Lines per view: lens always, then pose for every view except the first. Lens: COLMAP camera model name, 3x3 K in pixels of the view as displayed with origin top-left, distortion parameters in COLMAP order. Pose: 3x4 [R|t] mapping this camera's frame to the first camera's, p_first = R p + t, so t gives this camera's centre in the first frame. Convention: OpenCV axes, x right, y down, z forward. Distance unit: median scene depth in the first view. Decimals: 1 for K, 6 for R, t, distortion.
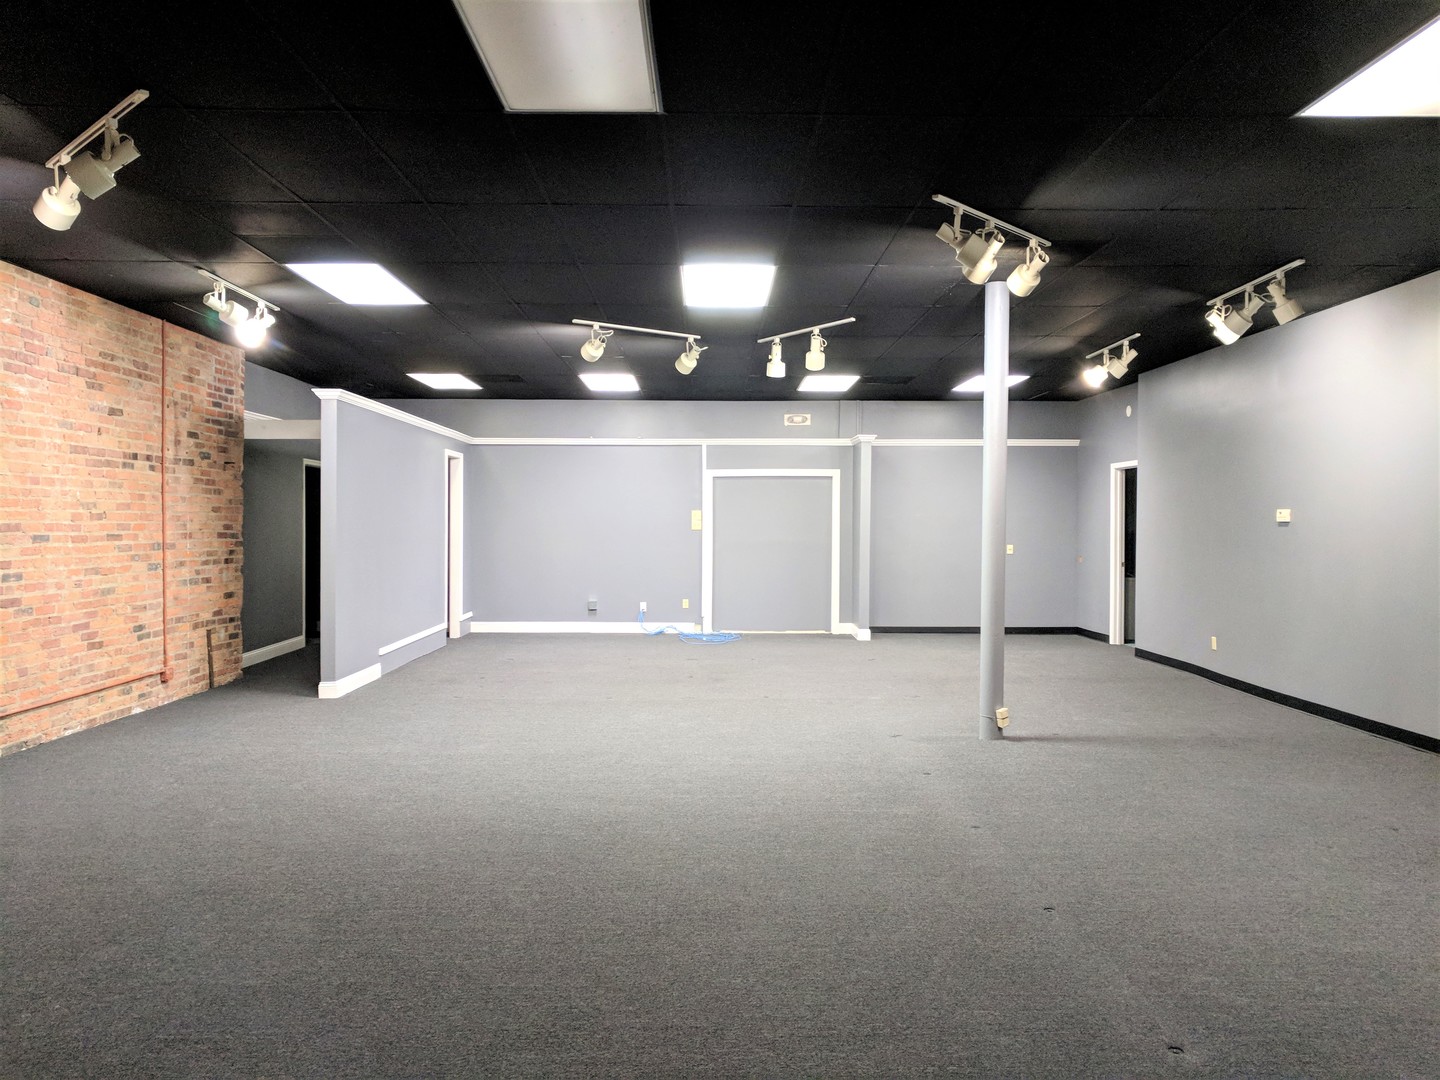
lens RADIAL K [[1082.0, 0, 719.2], [0, 1082.0, 538.6], [0, 0, 1]] dist [0.028843, -0.008180]
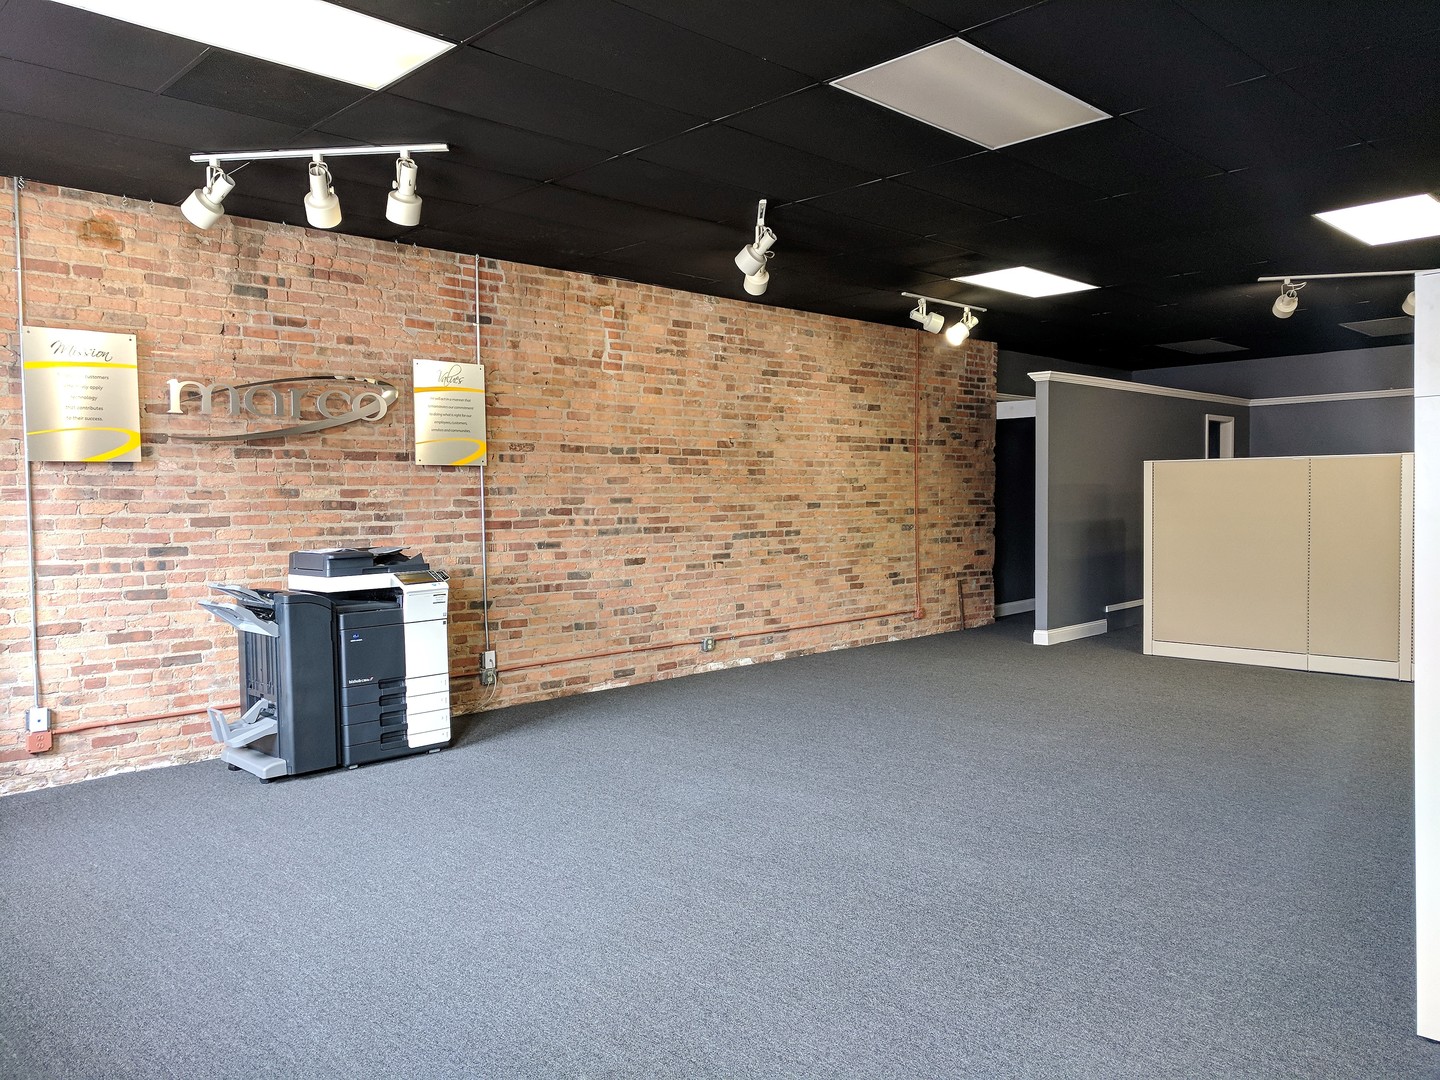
lens RADIAL K [[1082.0, 0, 716.9], [0, 1082.0, 552.3], [0, 0, 1]] dist [0.028843, -0.008180]
pose [[0.699841, 0.028106, -0.713745, 0.231500], [0.003639, 0.999072, 0.042910, 0.000013], [0.714289, -0.032627, 0.699090, -0.039172]]
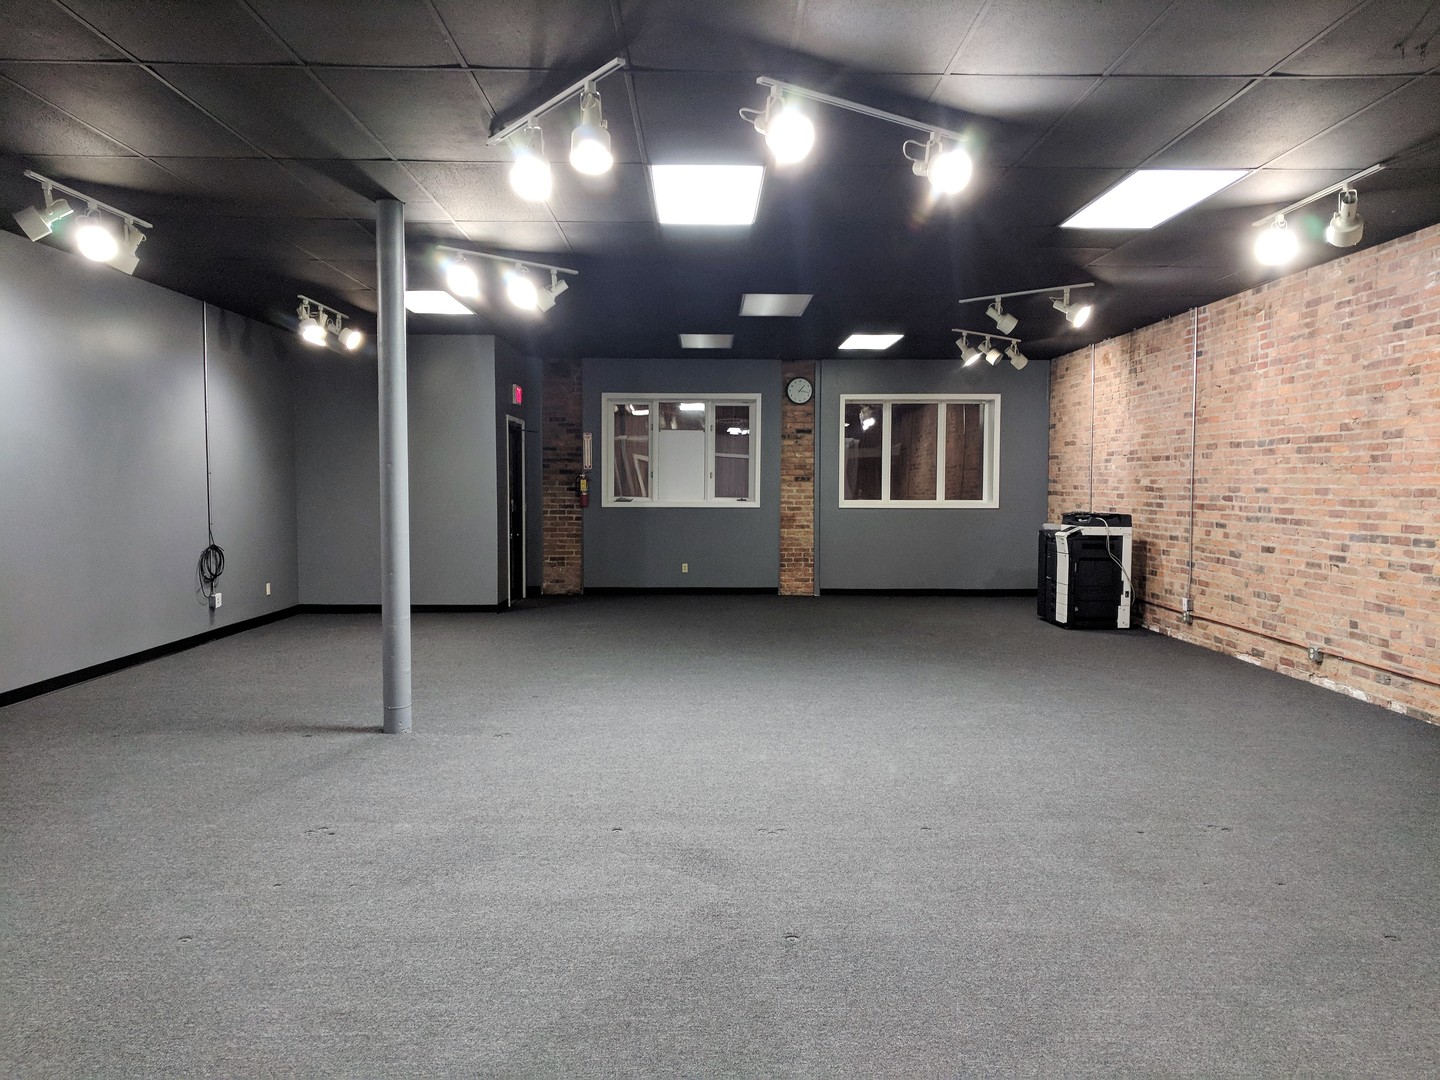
lens RADIAL K [[1082.0, 0, 712.8], [0, 1082.0, 535.5], [0, 0, 1]] dist [0.028843, -0.008180]
pose [[-0.999976, -0.005685, 0.003904, -0.004322], [-0.005426, 0.997976, 0.063354, -0.025201], [-0.004256, 0.063332, -0.997983, 1.628157]]
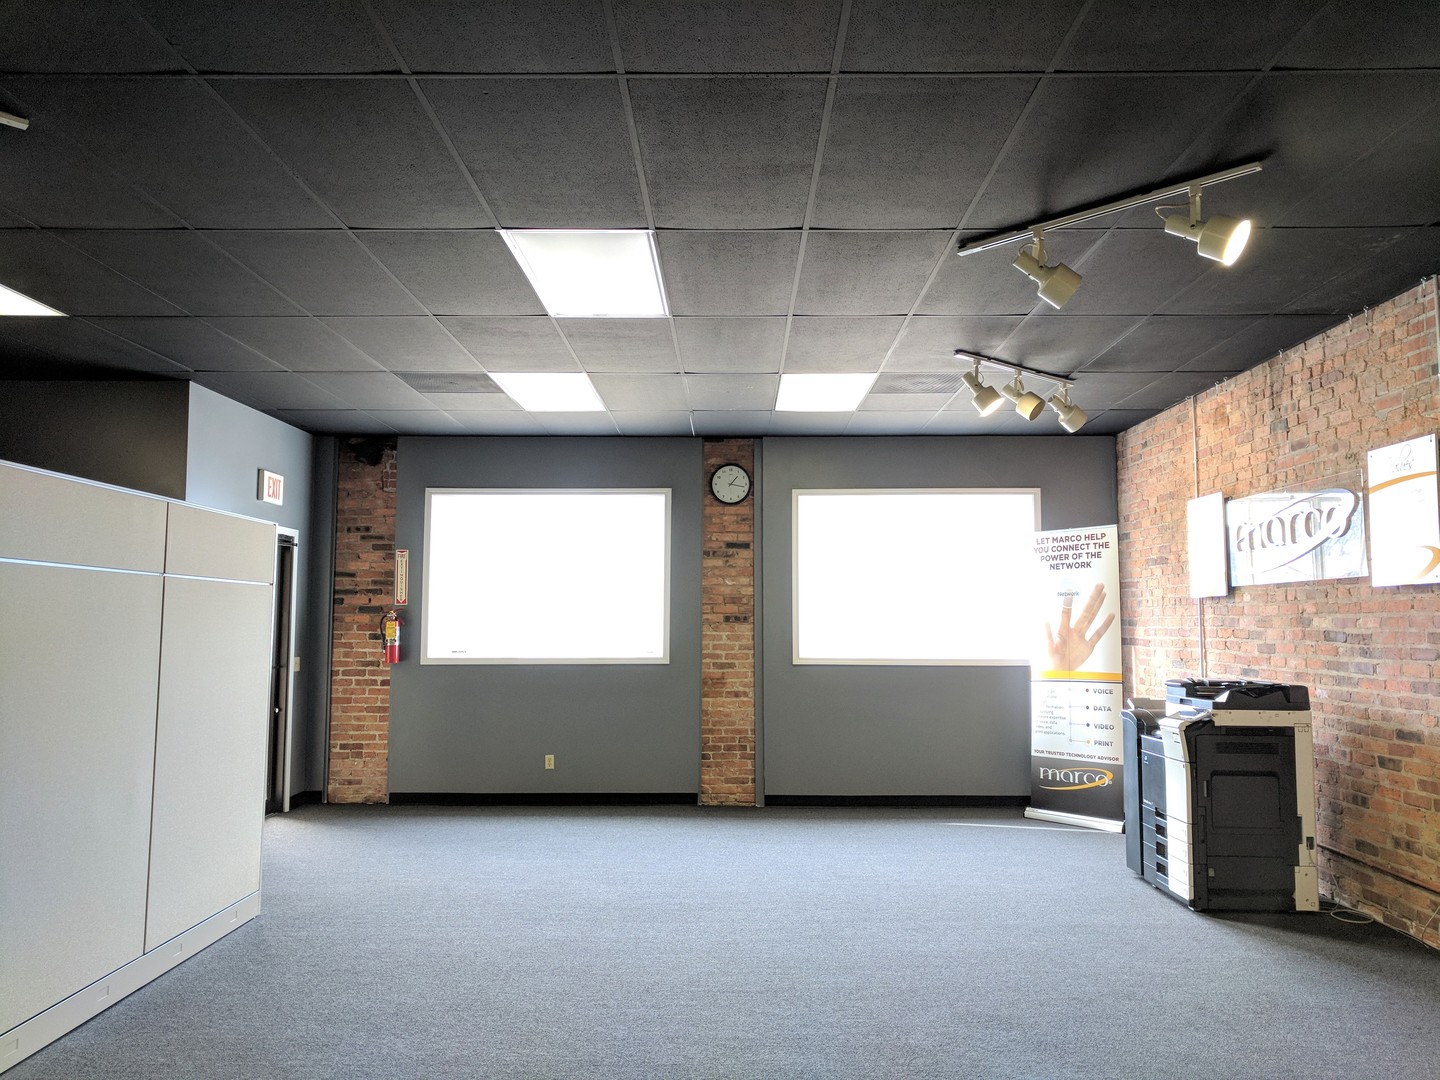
lens RADIAL K [[1082.0, 0, 726.2], [0, 1082.0, 533.7], [0, 0, 1]] dist [0.028843, -0.008180]
pose [[-0.999807, -0.001336, 0.019616, -0.149275], [-0.002692, 0.997593, -0.069295, -0.017435], [-0.019476, -0.069334, -0.997403, 1.023701]]
